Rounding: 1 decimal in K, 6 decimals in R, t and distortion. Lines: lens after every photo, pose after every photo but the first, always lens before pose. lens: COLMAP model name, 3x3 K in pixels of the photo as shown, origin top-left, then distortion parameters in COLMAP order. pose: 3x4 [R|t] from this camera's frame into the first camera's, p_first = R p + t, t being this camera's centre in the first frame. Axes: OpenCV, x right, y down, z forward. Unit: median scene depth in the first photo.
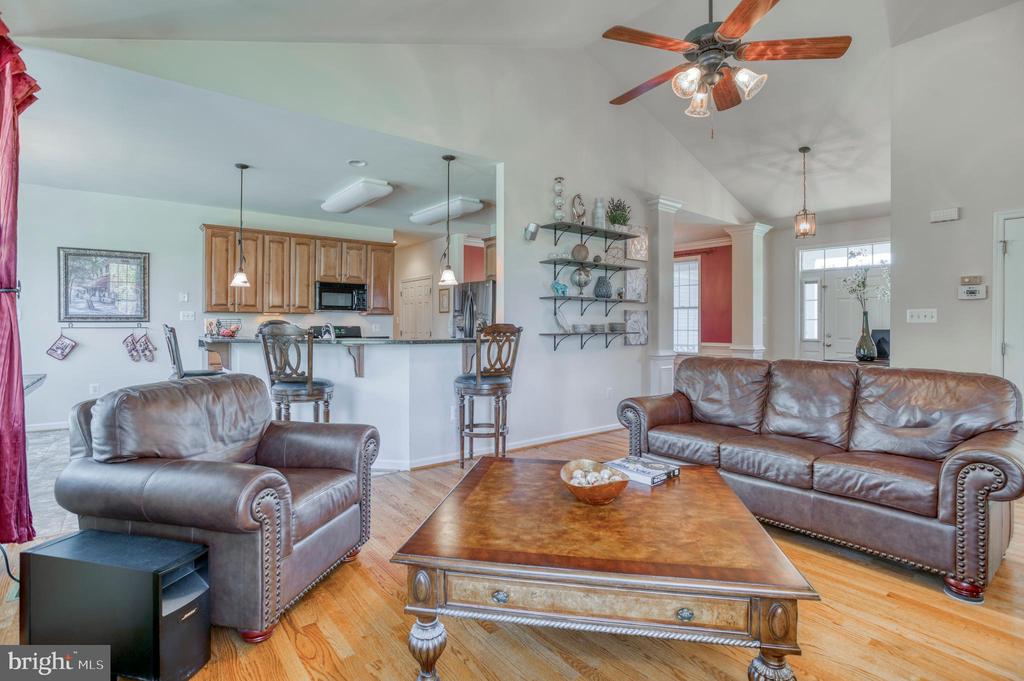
lens RADIAL K [[495.1, 0, 514.5], [0, 495.1, 332.5], [0, 0, 1]] dist [-0.046216, 0.022133]
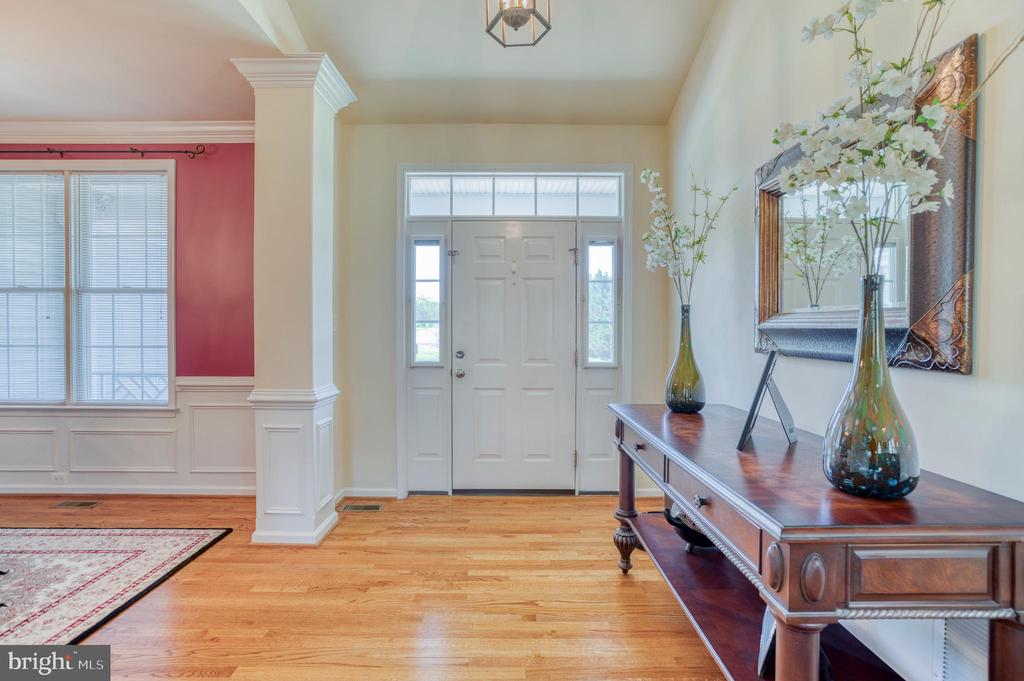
lens RADIAL K [[495.1, 0, 507.0], [0, 495.1, 334.1], [0, 0, 1]] dist [-0.046216, 0.022133]
pose [[0.624917, -0.002088, 0.780688, 0.323190], [0.010006, 0.999936, -0.005336, -0.012360], [-0.780627, 0.011146, 0.624898, 0.731620]]
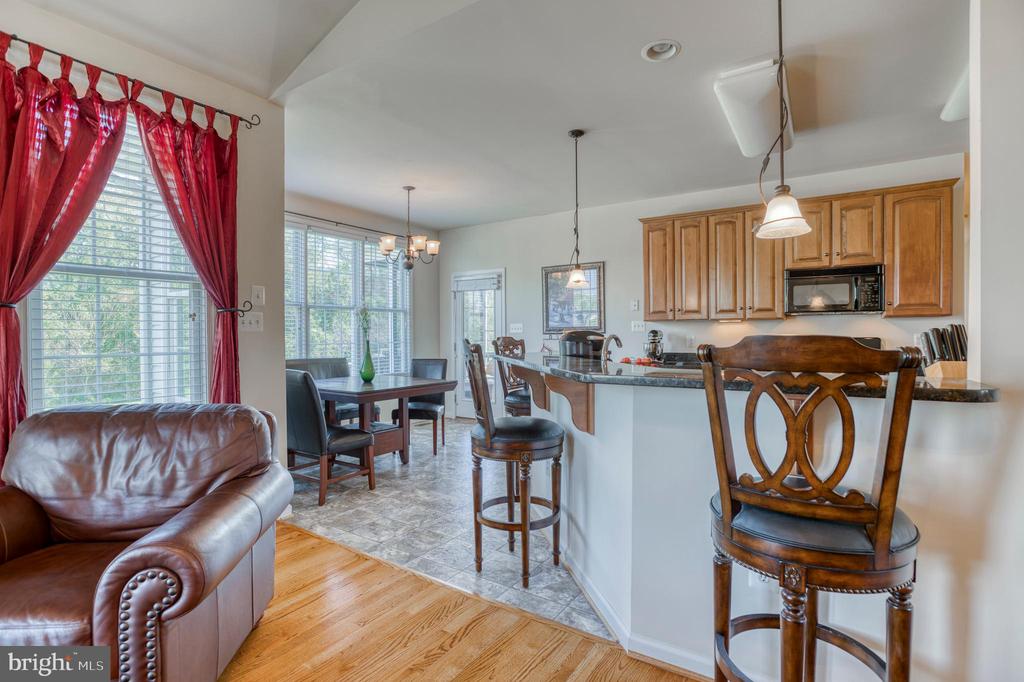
lens RADIAL K [[495.1, 0, 510.1], [0, 495.1, 338.5], [0, 0, 1]] dist [-0.046216, 0.022133]
pose [[0.327854, 0.003984, -0.944720, 0.100607], [-0.006710, 0.999976, 0.001888, -0.010471], [0.944705, 0.005720, 0.327873, 0.445498]]
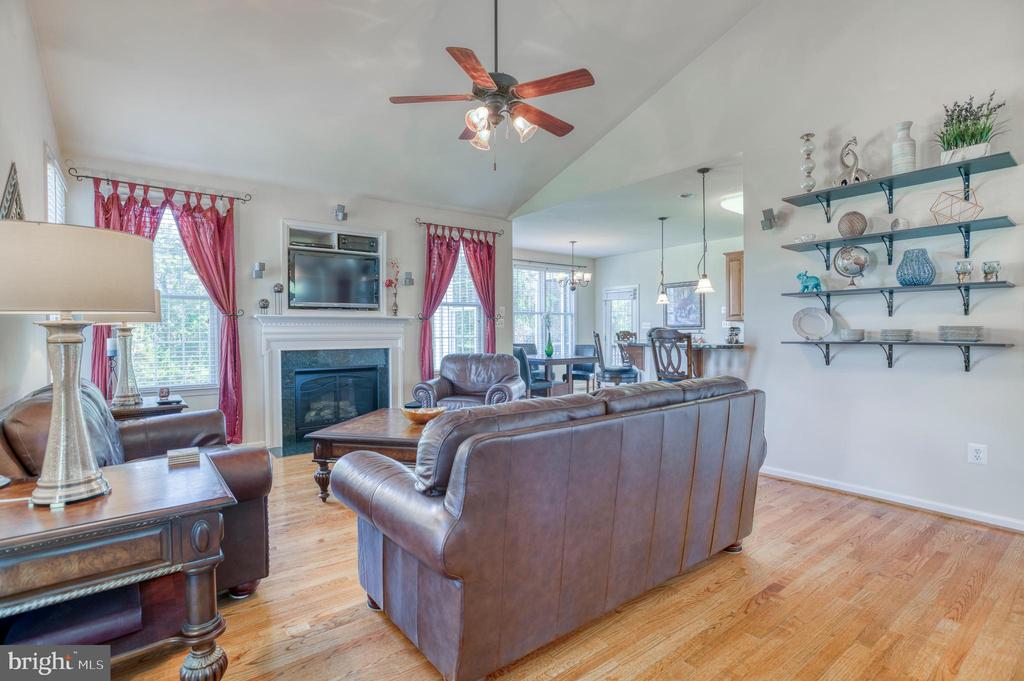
lens RADIAL K [[495.1, 0, 507.9], [0, 495.1, 336.6], [0, 0, 1]] dist [-0.046216, 0.022133]
pose [[-0.012719, 0.009386, -0.999875, 0.601637], [-0.010235, 0.999902, 0.009516, -0.006574], [0.999867, 0.010355, -0.012622, 0.397334]]
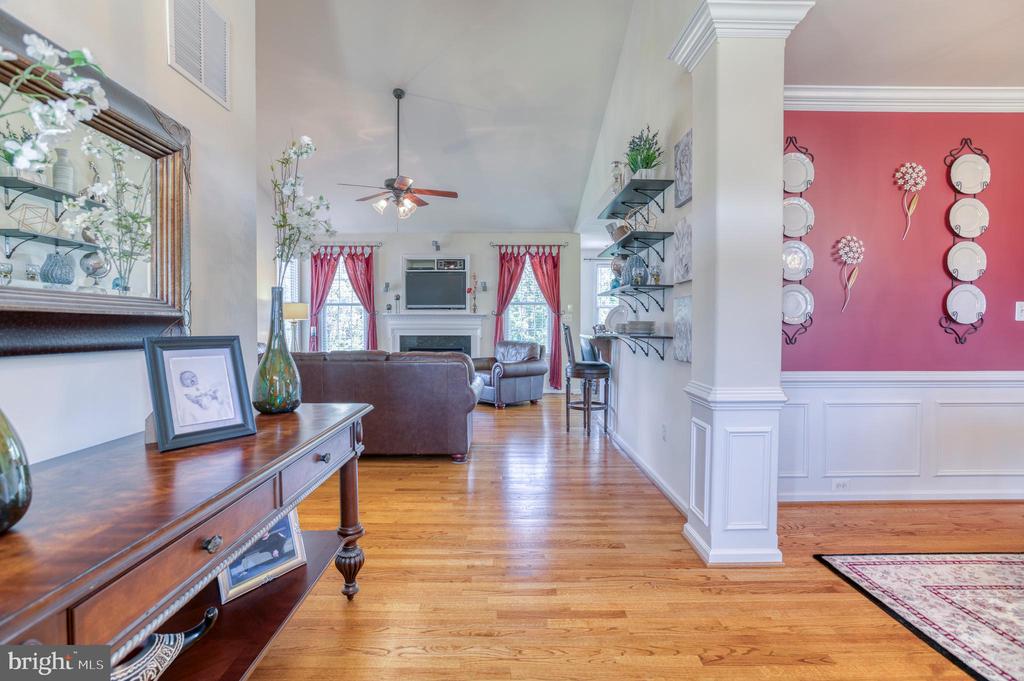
lens RADIAL K [[495.1, 0, 512.9], [0, 495.1, 335.7], [0, 0, 1]] dist [-0.046216, 0.022133]
pose [[-0.606247, 0.016123, -0.795113, 0.668731], [-0.013176, 0.999454, 0.030313, -0.014403], [0.795167, 0.028854, -0.605703, 1.018040]]
